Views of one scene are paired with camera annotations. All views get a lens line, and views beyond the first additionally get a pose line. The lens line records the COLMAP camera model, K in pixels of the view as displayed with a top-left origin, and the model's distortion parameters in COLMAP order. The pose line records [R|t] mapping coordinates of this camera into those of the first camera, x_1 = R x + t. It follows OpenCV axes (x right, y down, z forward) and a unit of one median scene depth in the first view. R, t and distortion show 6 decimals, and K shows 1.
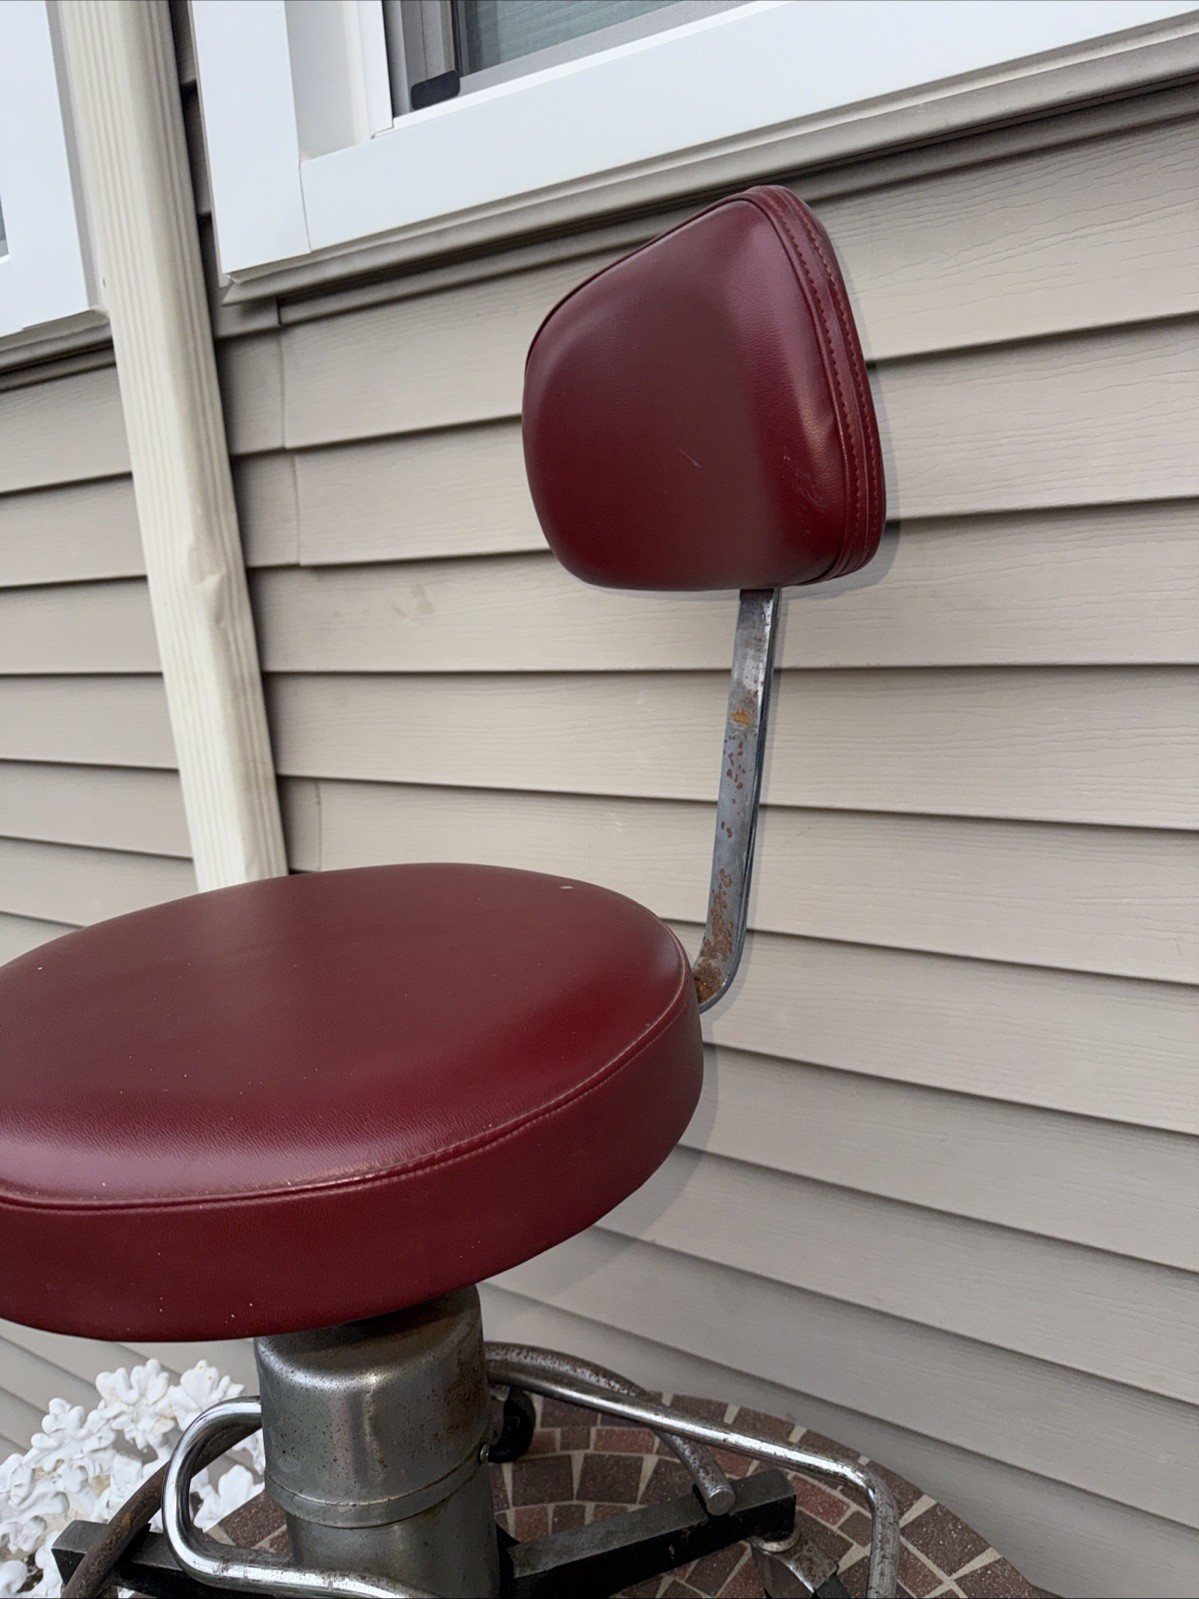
lens RADIAL K [[1146.5, 0, 585.7], [0, 1146.5, 818.8], [0, 0, 1]] dist [0.018566, -0.036538]
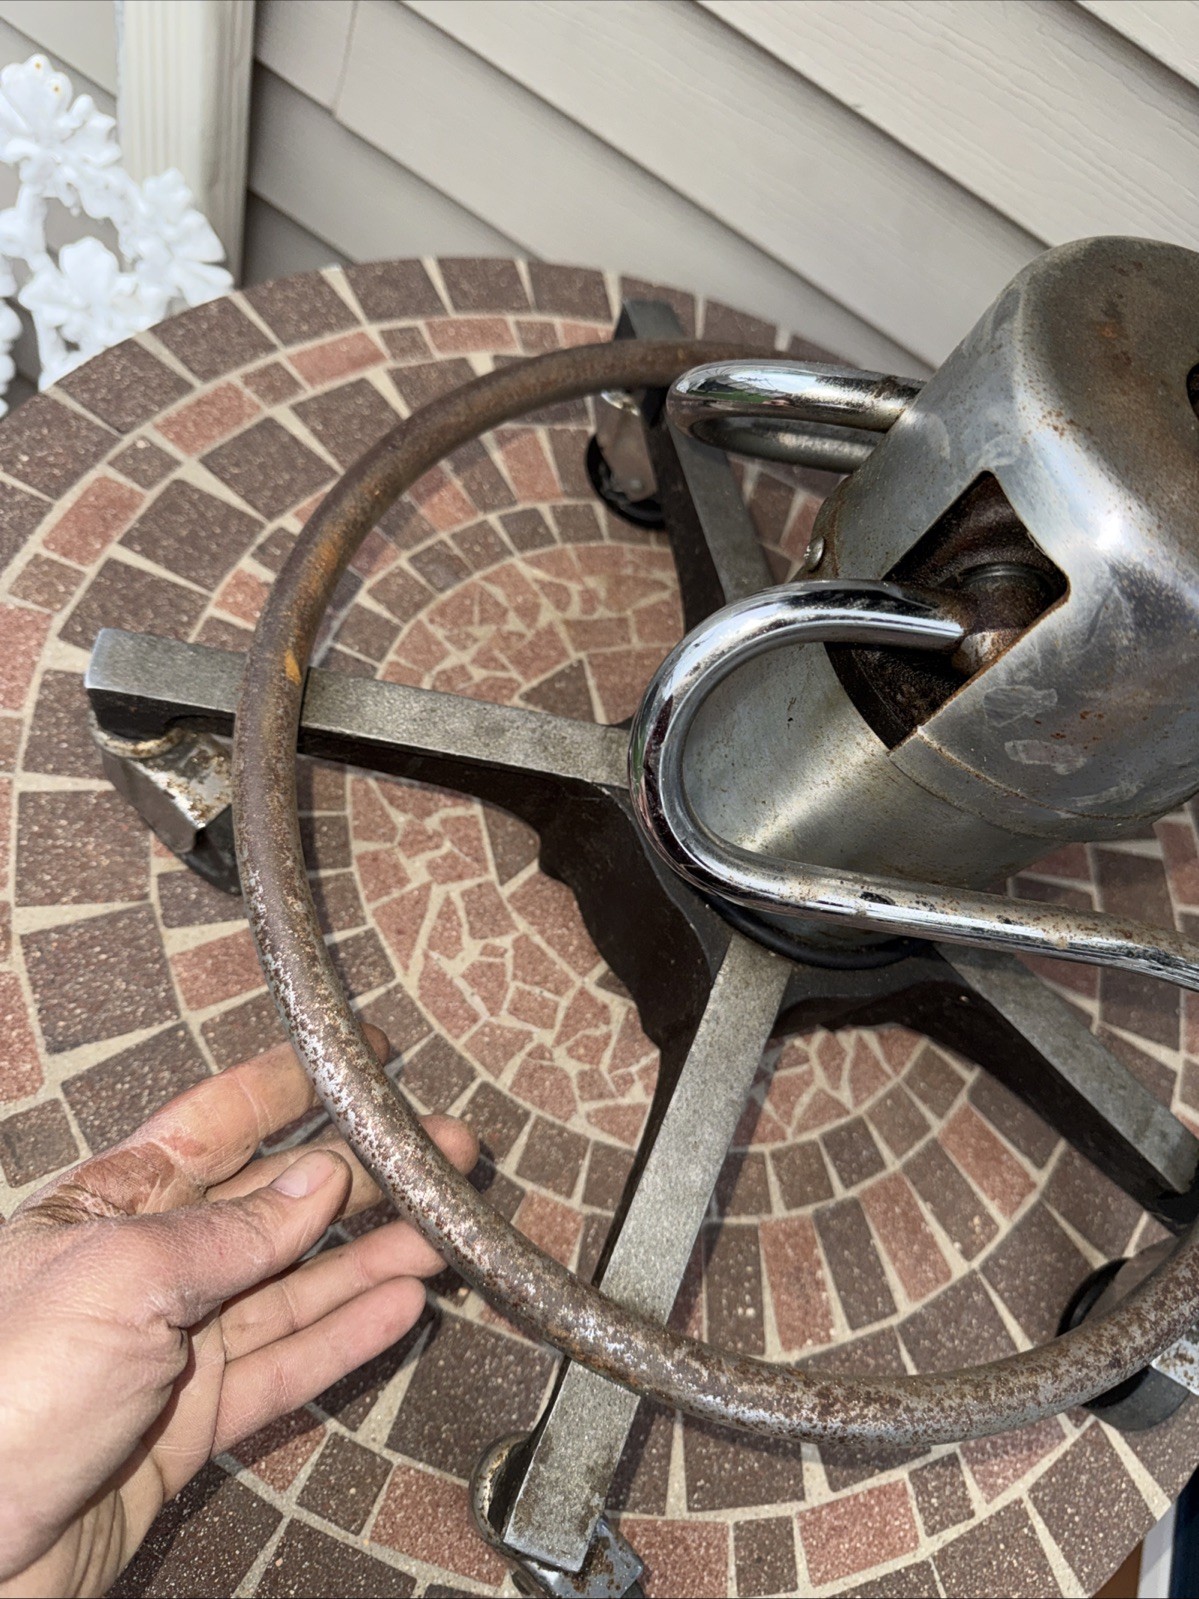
lens RADIAL K [[1187.1, 0, 581.5], [0, 1187.1, 808.0], [0, 0, 1]] dist [-0.006493, -0.016750]
pose [[0.927816, 0.140859, 0.345421, -0.252522], [-0.355162, 0.616758, 0.702474, 0.204658], [-0.114091, -0.774447, 0.622266, 0.315681]]
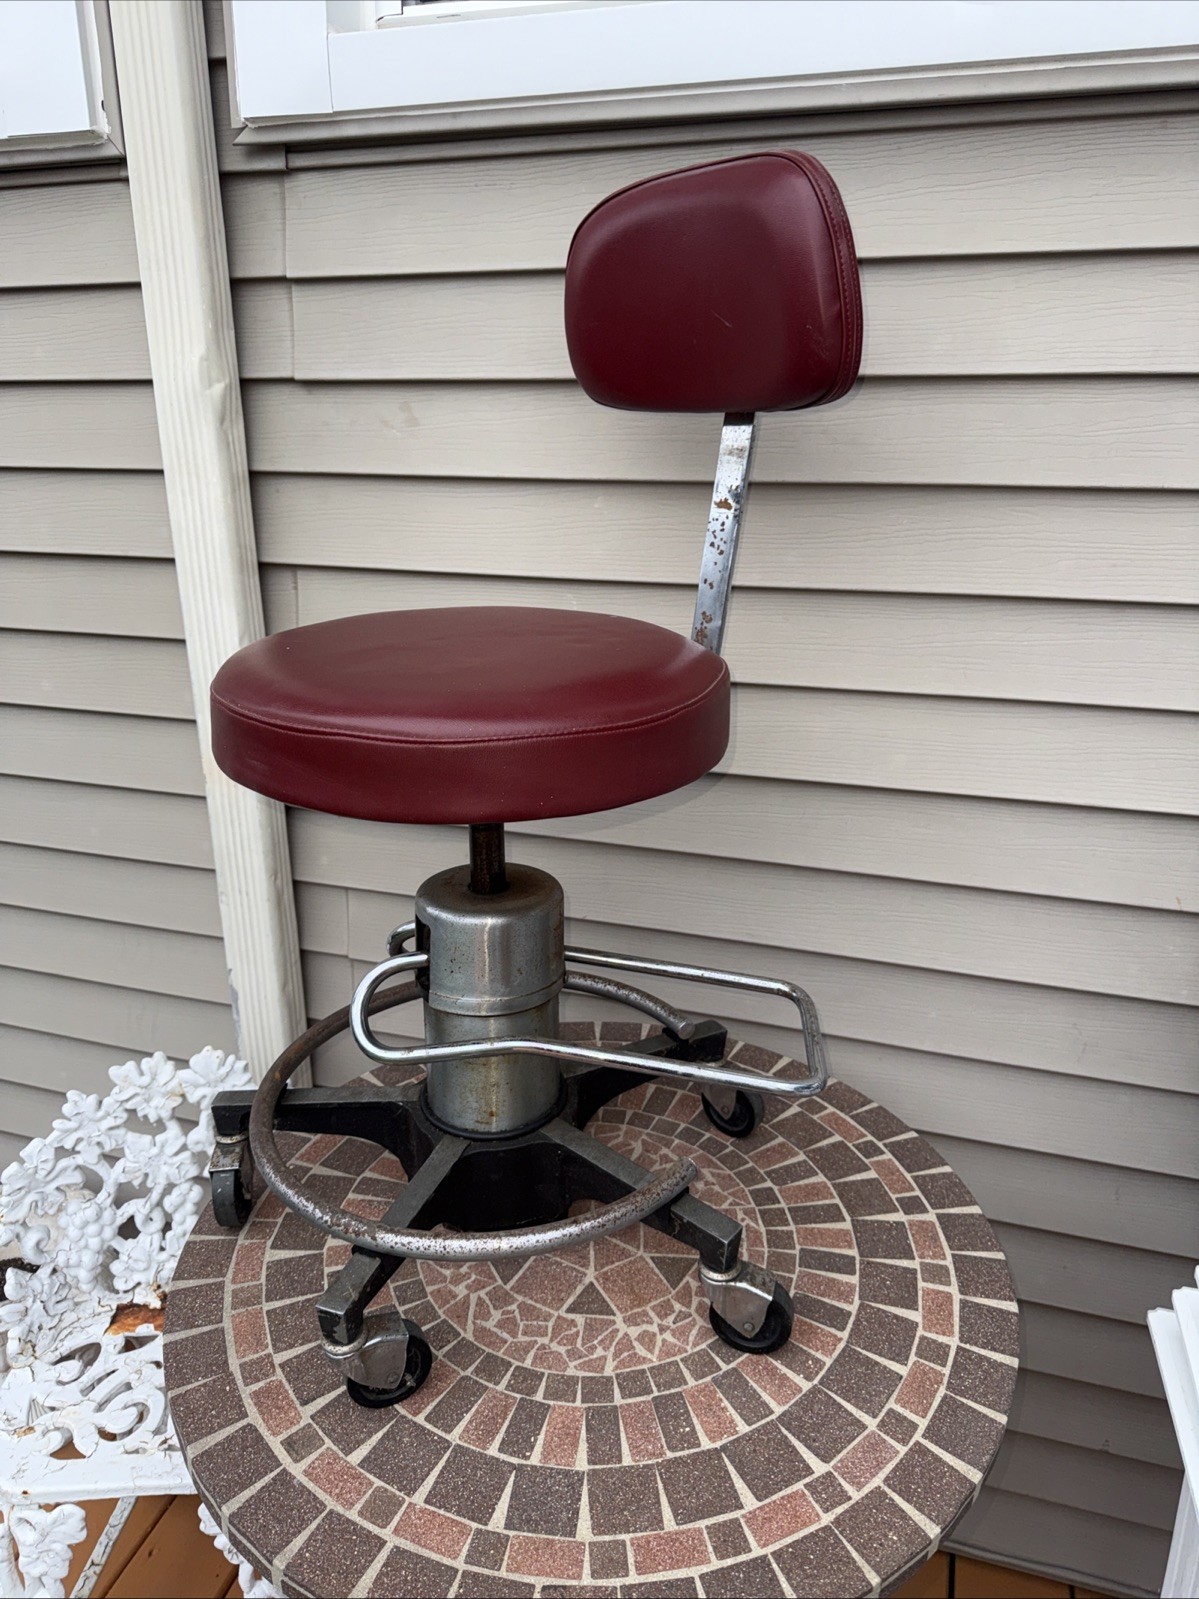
lens RADIAL K [[1146.5, 0, 591.7], [0, 1146.5, 808.4], [0, 0, 1]] dist [0.018566, -0.036538]
pose [[0.967548, -0.015189, 0.252230, -0.270880], [-0.010705, 0.994832, 0.100974, 0.103171], [-0.252460, -0.100397, 0.962385, -0.284983]]
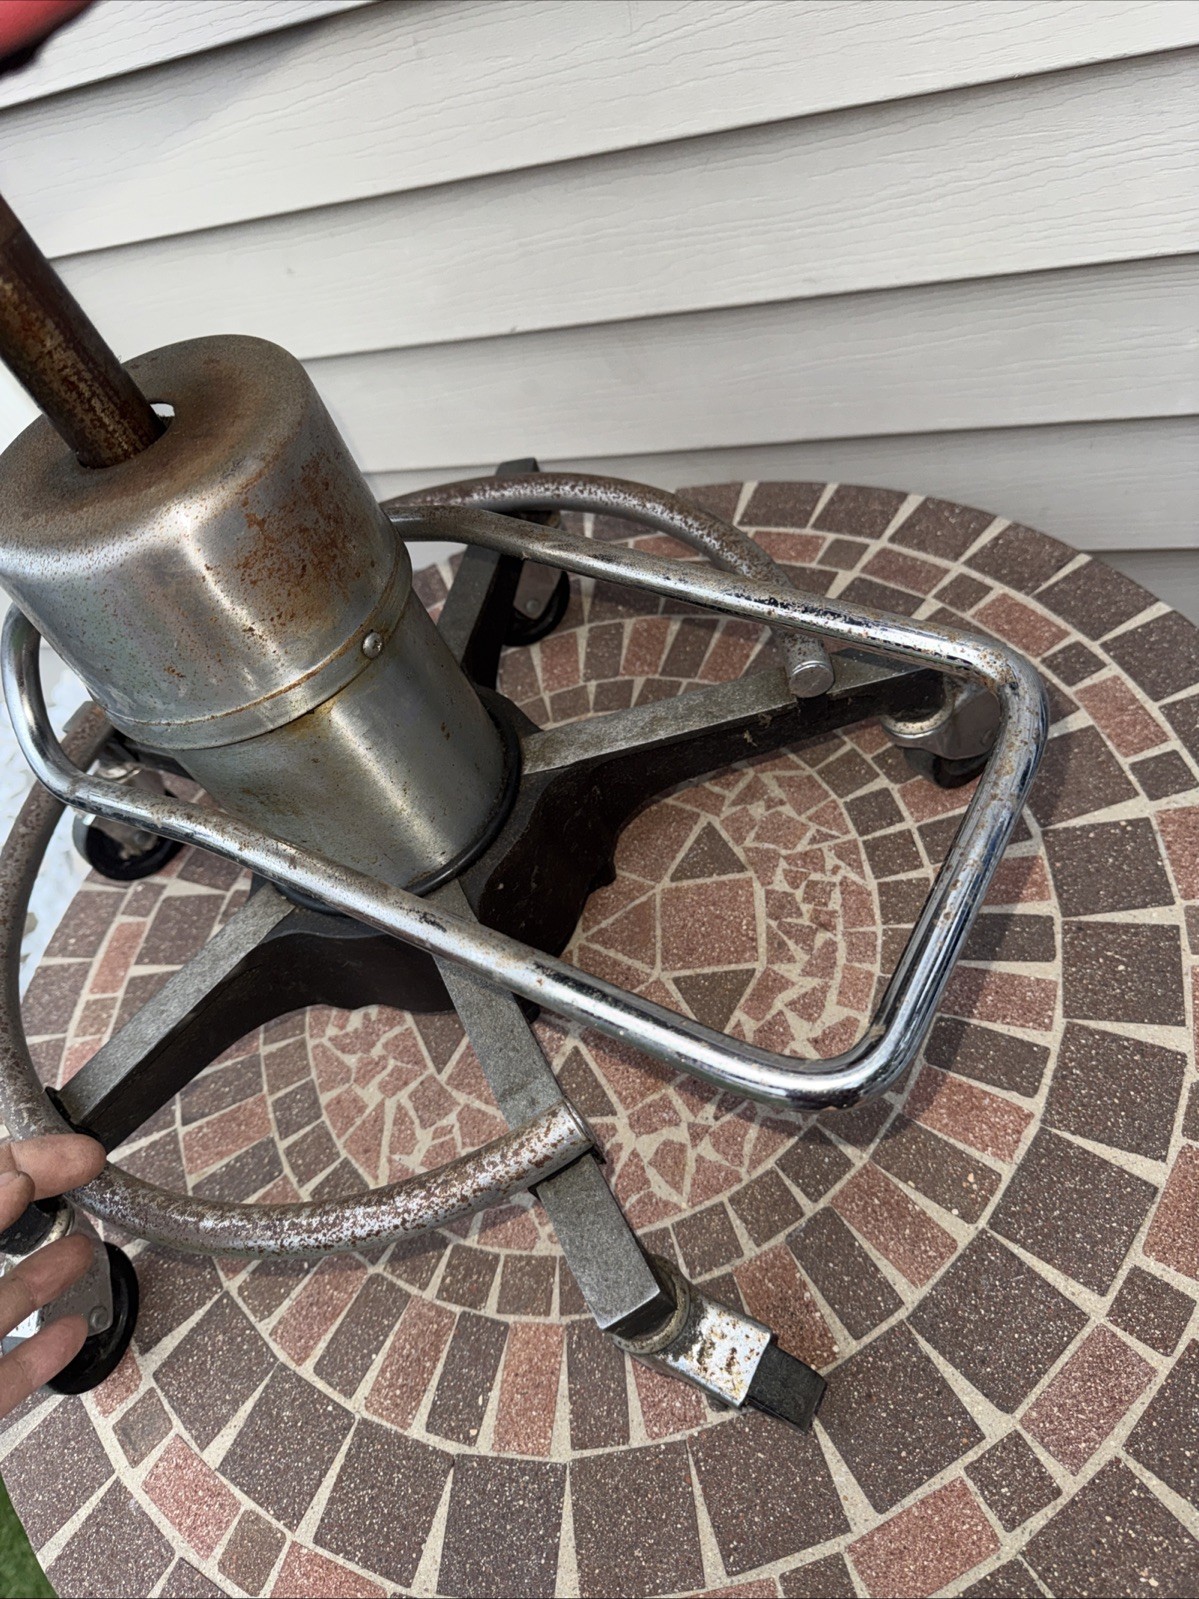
lens RADIAL K [[1146.5, 0, 588.2], [0, 1146.5, 817.1], [0, 0, 1]] dist [0.018566, -0.036538]
pose [[0.943433, -0.330472, -0.026864, 0.020627], [0.282432, 0.758552, 0.587224, 0.183363], [-0.173684, -0.561593, 0.808979, 0.208201]]
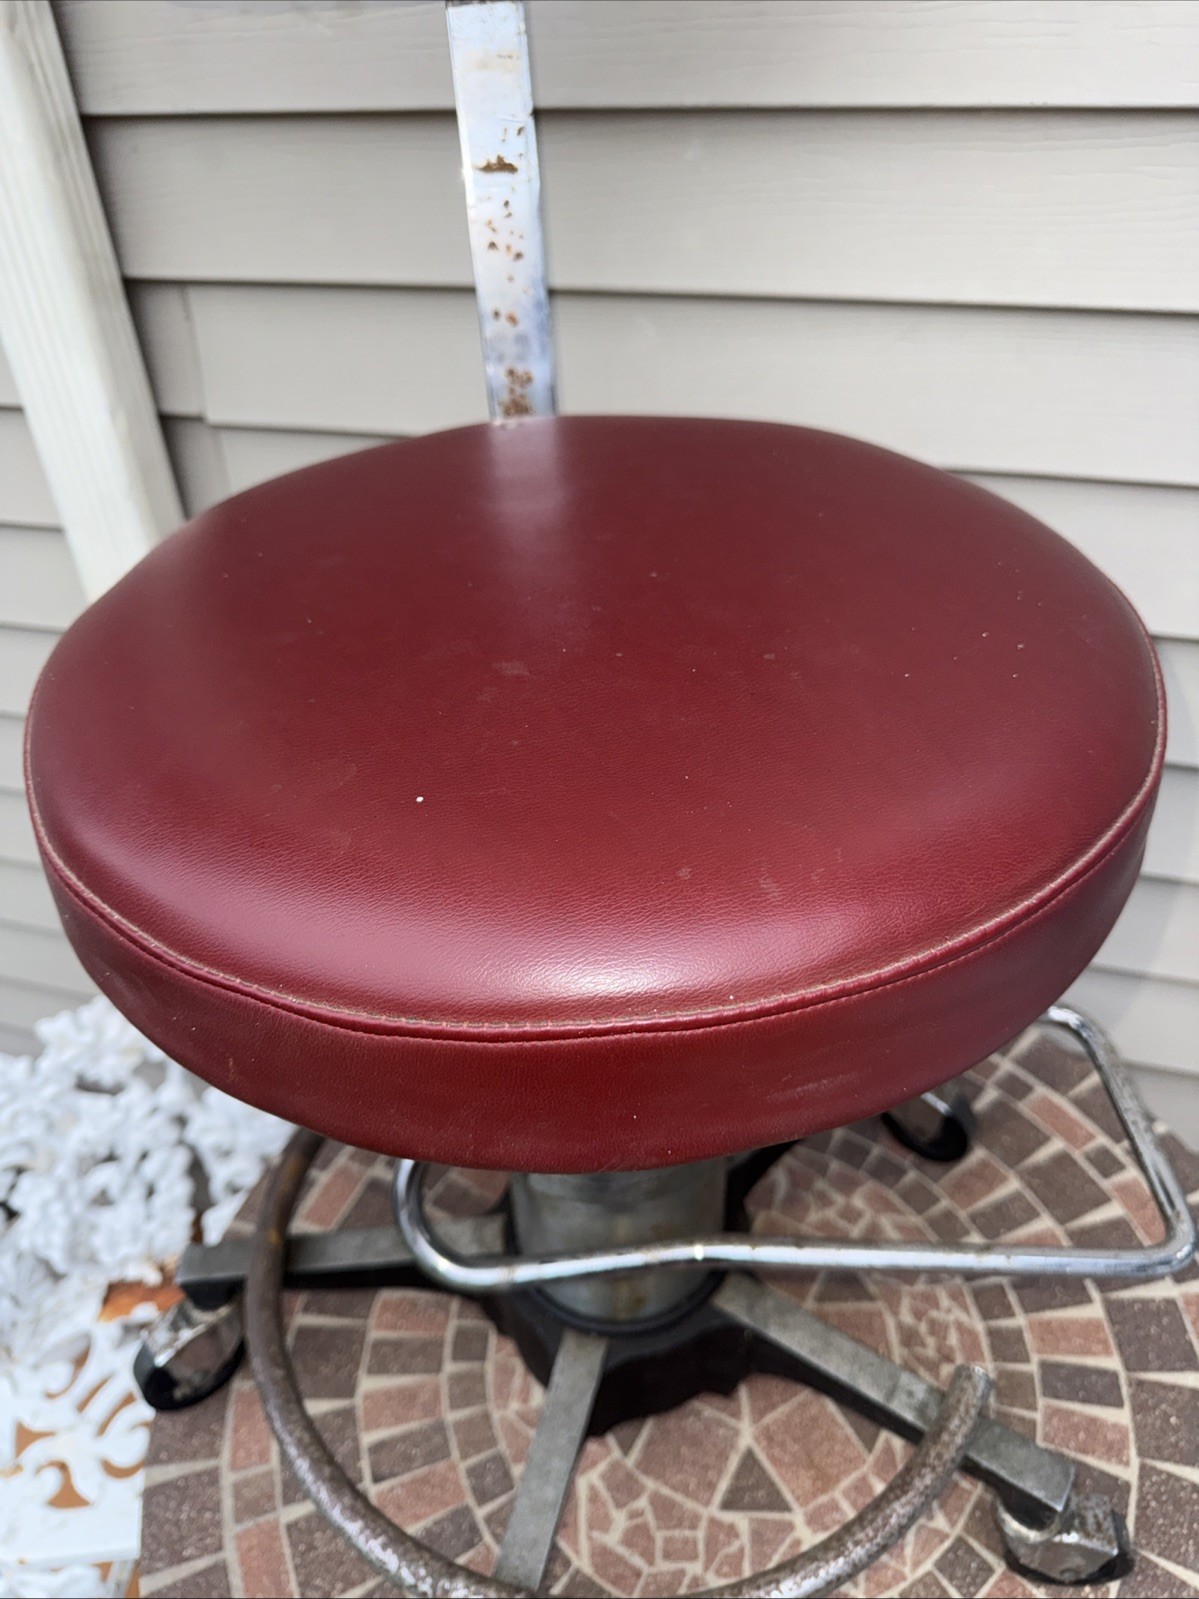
lens RADIAL K [[1187.1, 0, 602.7], [0, 1187.1, 809.7], [0, 0, 1]] dist [-0.006493, -0.016750]
pose [[0.961369, -0.137922, 0.238218, -0.228830], [0.033734, 0.917926, 0.395315, -0.016463], [-0.273189, -0.372007, 0.887118, 0.149656]]
